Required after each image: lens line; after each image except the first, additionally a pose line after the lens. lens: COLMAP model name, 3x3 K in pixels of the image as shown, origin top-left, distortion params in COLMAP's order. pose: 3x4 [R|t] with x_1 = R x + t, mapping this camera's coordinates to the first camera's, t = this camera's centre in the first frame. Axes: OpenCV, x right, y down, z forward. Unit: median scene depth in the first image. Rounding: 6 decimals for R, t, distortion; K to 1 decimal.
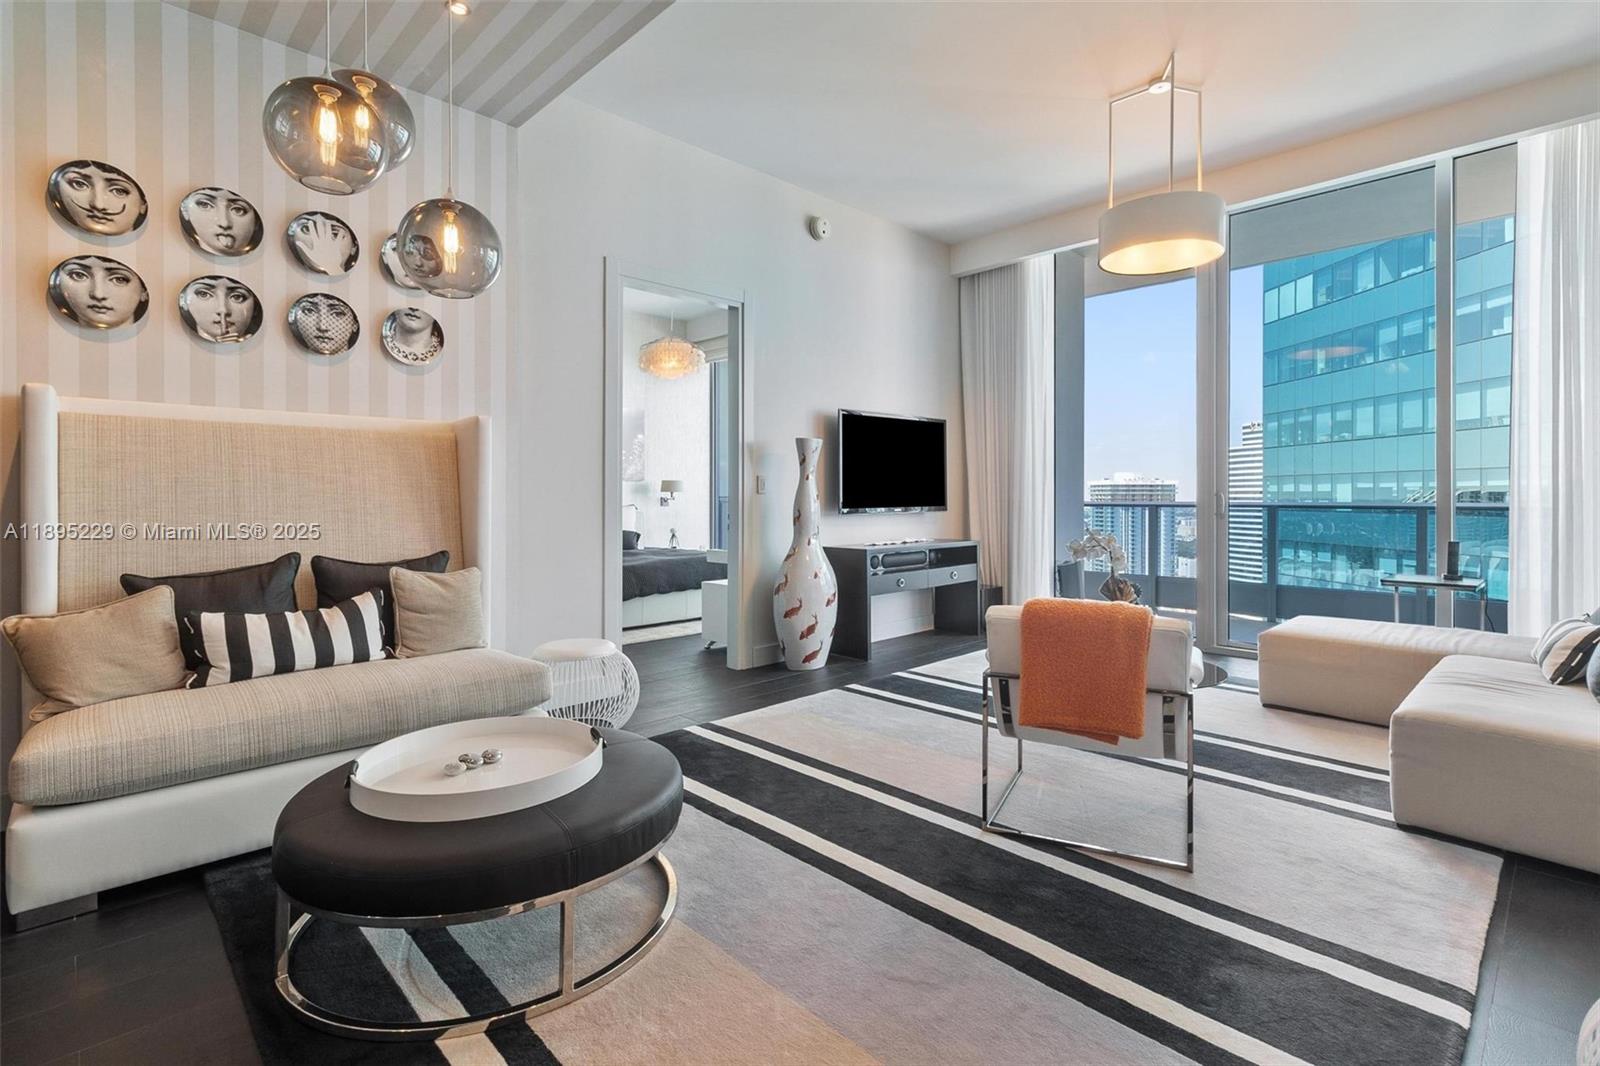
lens RADIAL K [[753.4, 0, 805.2], [0, 753.4, 498.7], [0, 0, 1]] dist [0.003927, 0.001080]
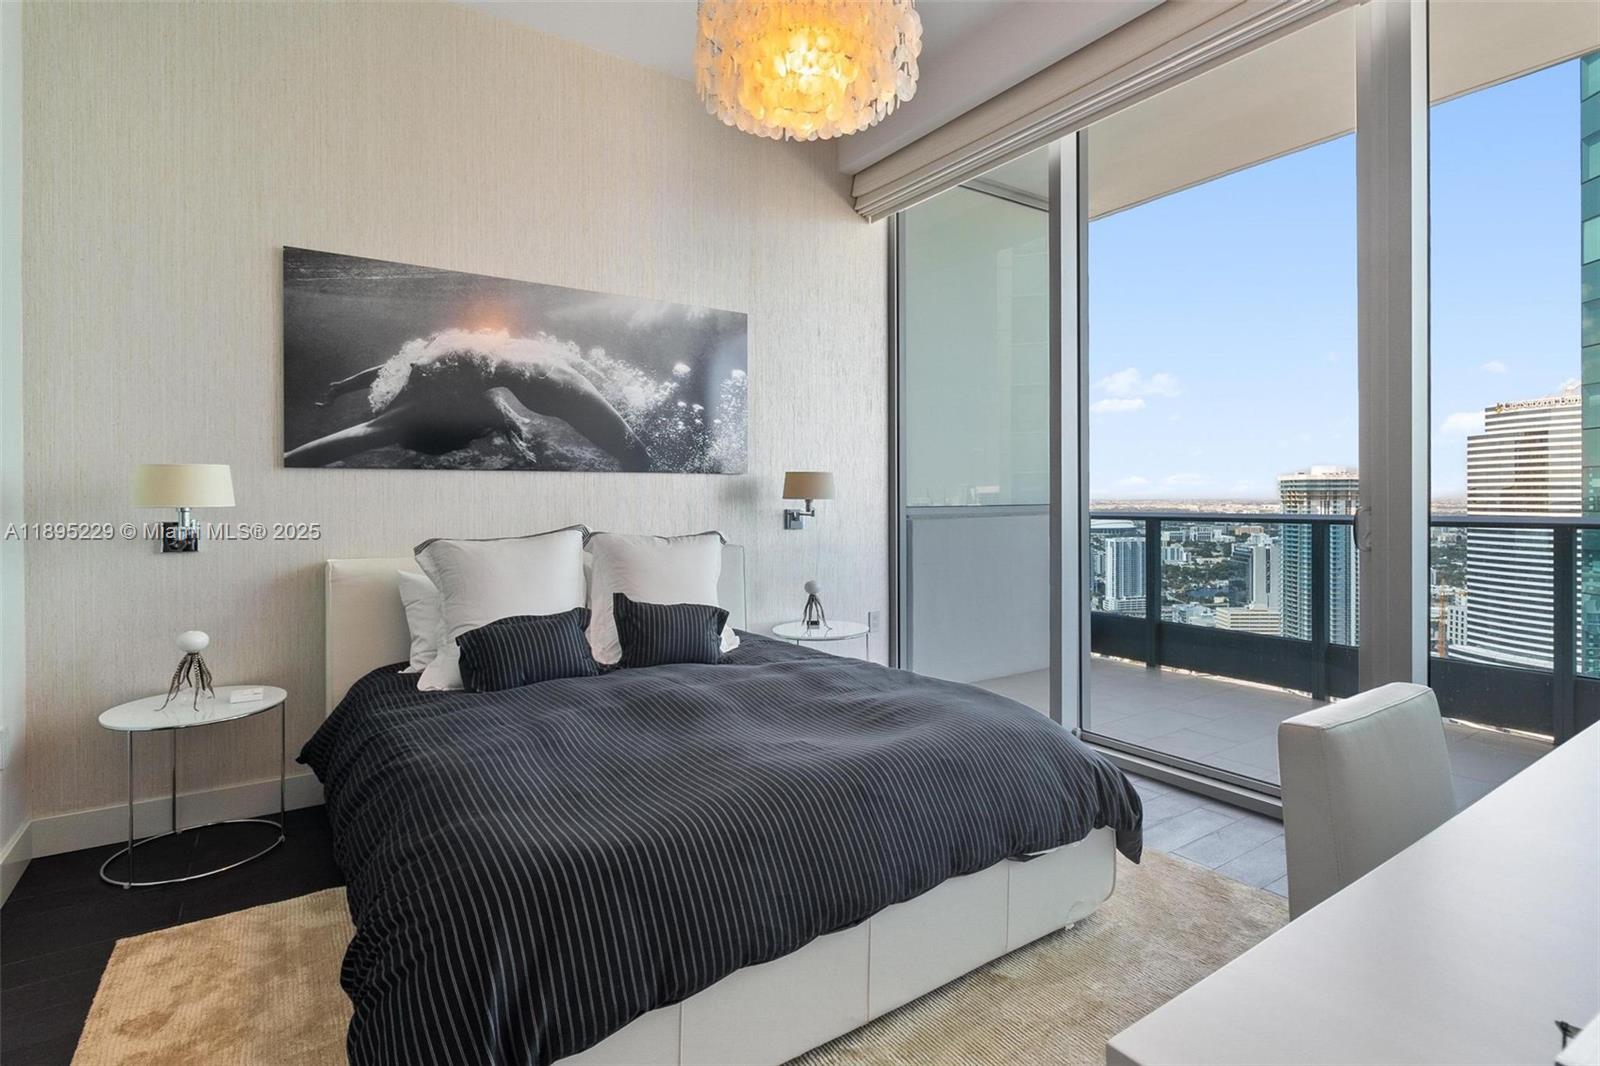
lens RADIAL K [[777.1, 0, 803.0], [0, 777.1, 506.0], [0, 0, 1]] dist [0.000736, -0.000099]
pose [[0.983371, -0.001972, -0.181596, -0.178816], [0.004013, 0.999933, 0.010873, -0.017610], [0.181562, -0.011421, 0.983313, 1.012542]]
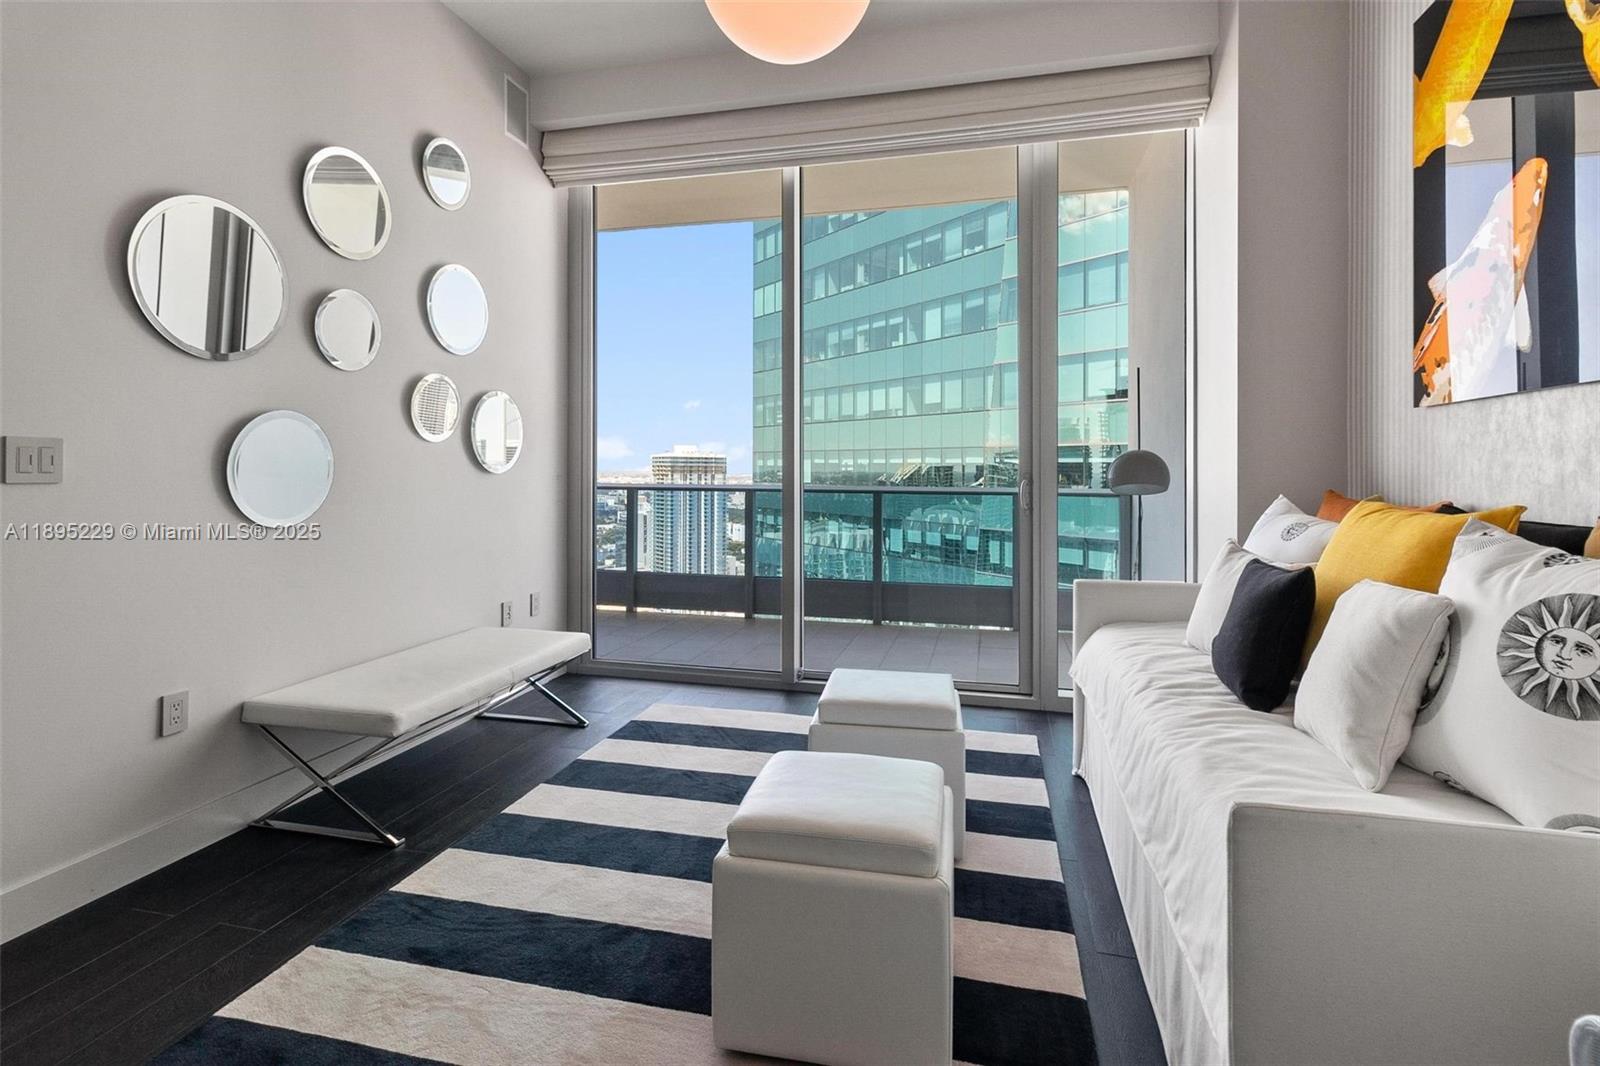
lens RADIAL K [[762.4, 0, 804.6], [0, 762.4, 468.5], [0, 0, 1]] dist [0.000505, 0.000259]
pose [[0.852384, 0.008062, 0.522854, 0.751643], [-0.007534, 0.999967, -0.003138, -0.014890], [-0.522862, -0.001264, 0.852416, -0.197446]]
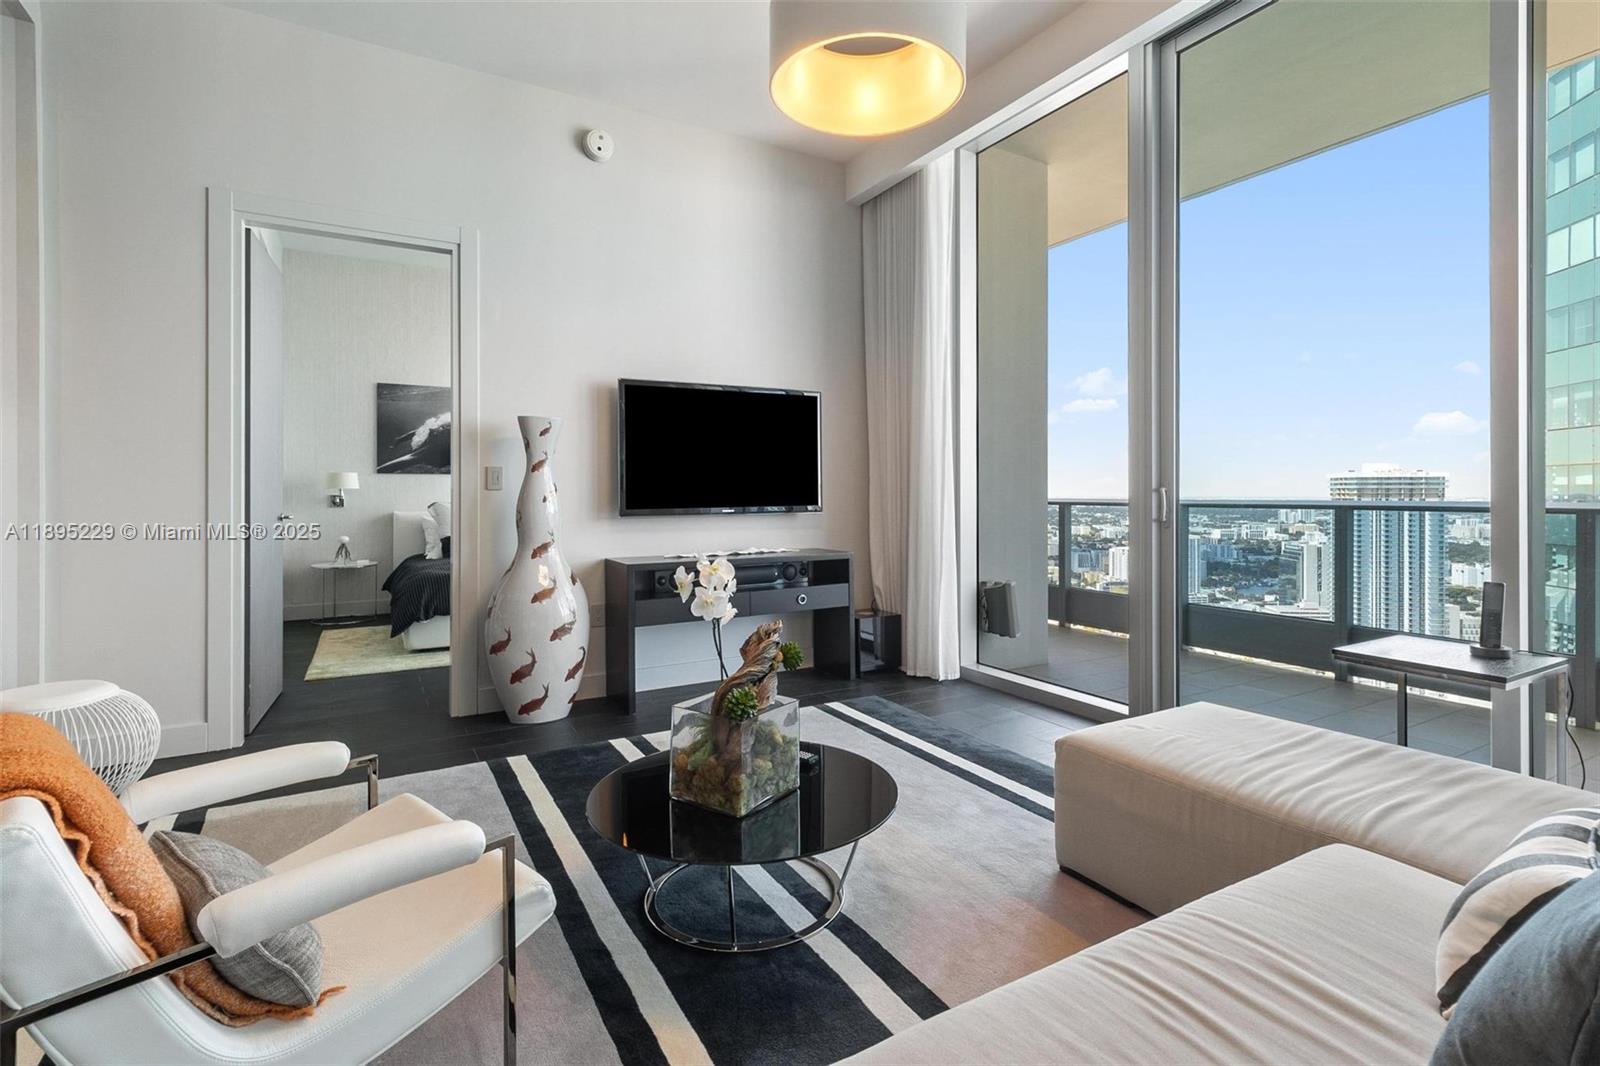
lens RADIAL K [[753.4, 0, 805.2], [0, 753.4, 498.7], [0, 0, 1]] dist [0.003927, 0.001080]
pose [[0.969175, 0.000251, -0.246372, 0.461359], [0.001250, 0.999982, 0.005937, -0.001969], [0.246369, -0.006062, 0.969157, 0.339917]]
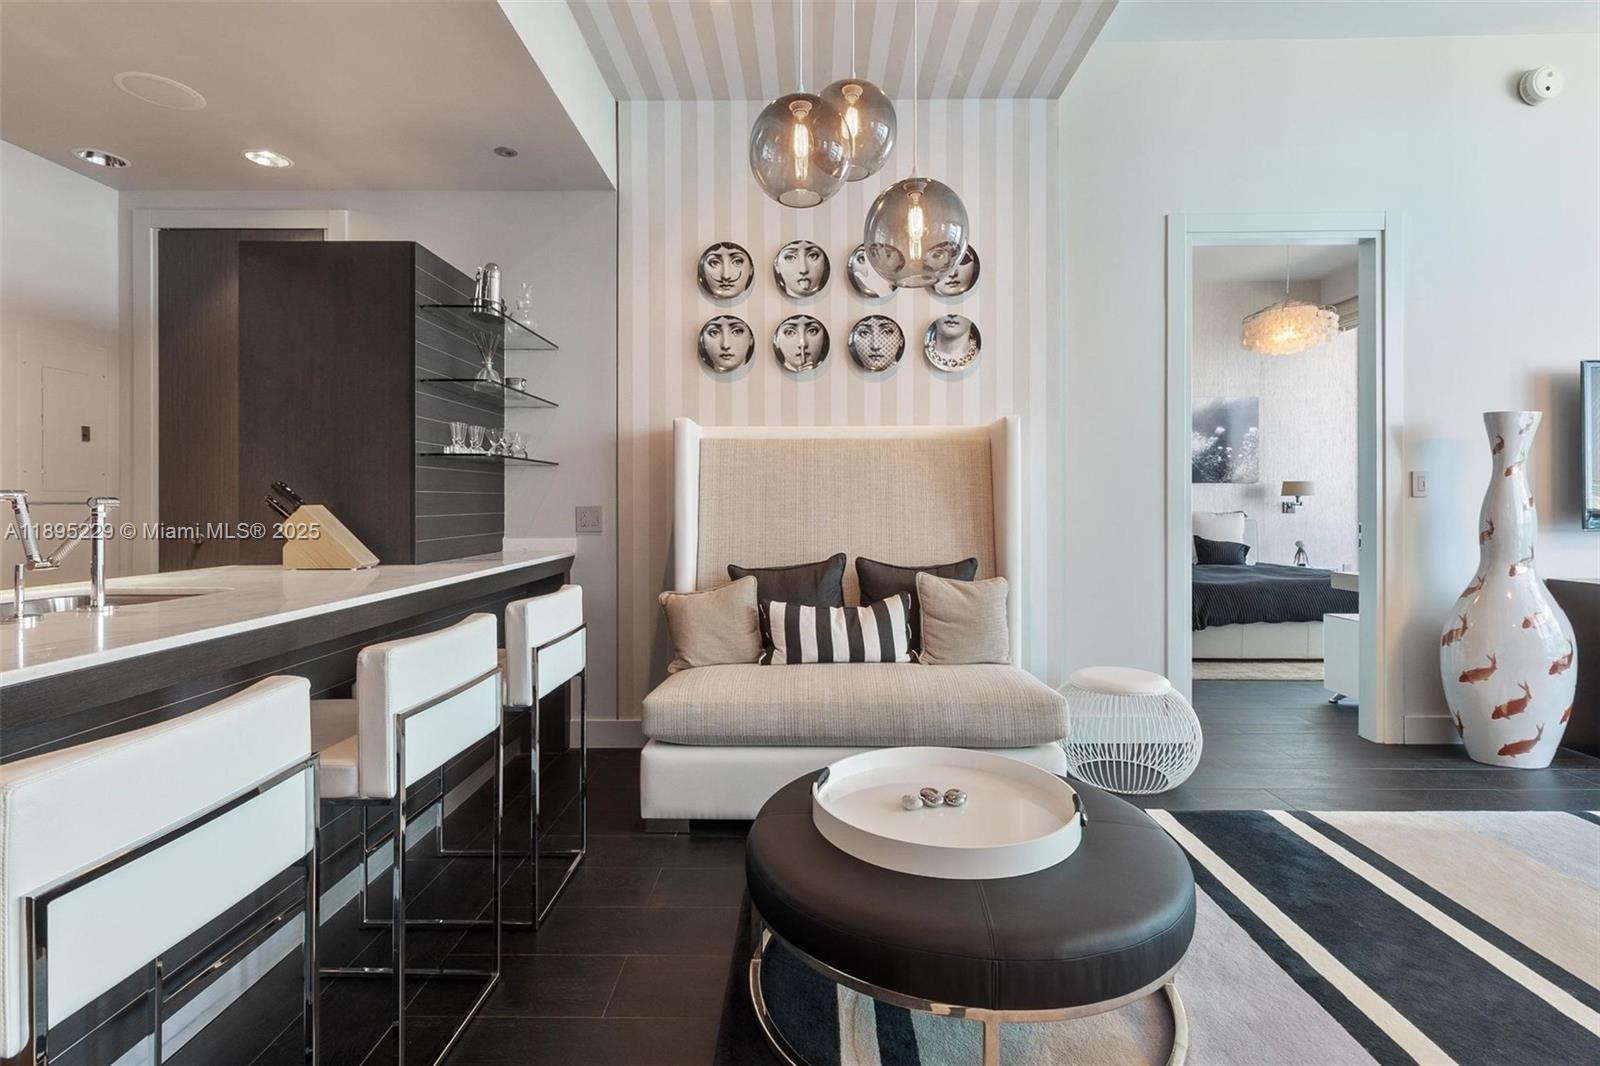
lens RADIAL K [[753.4, 0, 805.2], [0, 753.4, 498.7], [0, 0, 1]] dist [0.003927, 0.001080]
pose [[0.708178, -0.005728, -0.706010, 0.035241], [0.000559, 0.999971, -0.007553, 0.000034], [0.706033, 0.004954, 0.708161, 0.107636]]
